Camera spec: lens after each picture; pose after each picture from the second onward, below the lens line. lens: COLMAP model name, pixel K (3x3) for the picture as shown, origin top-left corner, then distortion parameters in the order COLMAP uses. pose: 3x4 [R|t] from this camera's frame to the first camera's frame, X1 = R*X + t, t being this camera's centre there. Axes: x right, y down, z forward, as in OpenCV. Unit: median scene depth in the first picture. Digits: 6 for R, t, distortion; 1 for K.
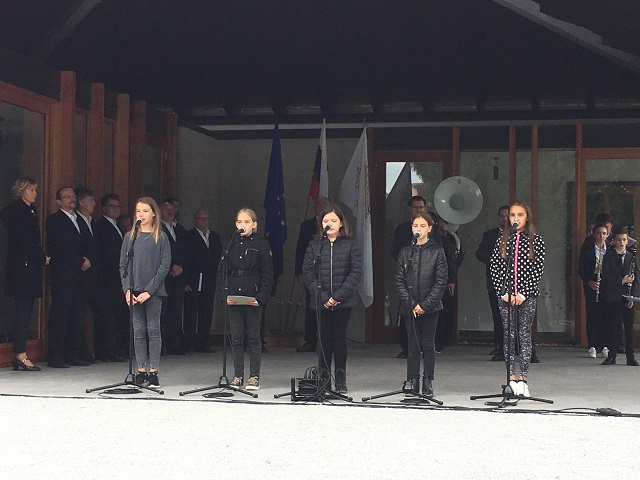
lens RADIAL K [[1247.3, 0, 320.0], [0, 1247.3, 240.0], [0, 0, 1]] dist [0.039959, -0.082953]
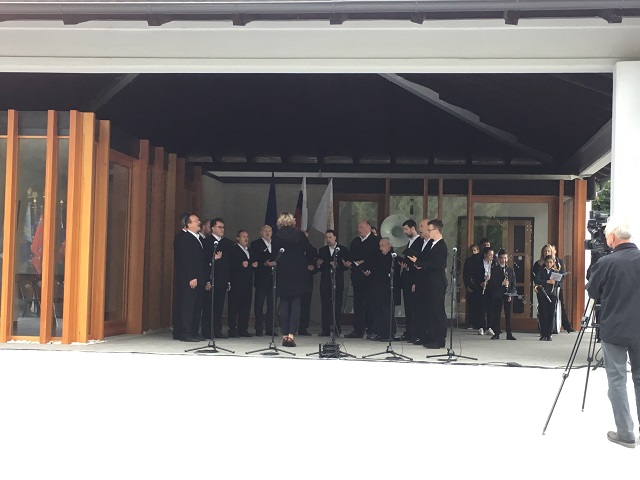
lens RADIAL K [[952.2, 0, 320.0], [0, 952.2, 240.0], [0, 0, 1]] dist [0.017619, 0.026405]
pose [[0.996250, 0.017386, 0.084756, -0.077395], [-0.016598, 0.999812, -0.009989, -0.006175], [-0.084913, 0.008545, 0.996352, -0.136507]]
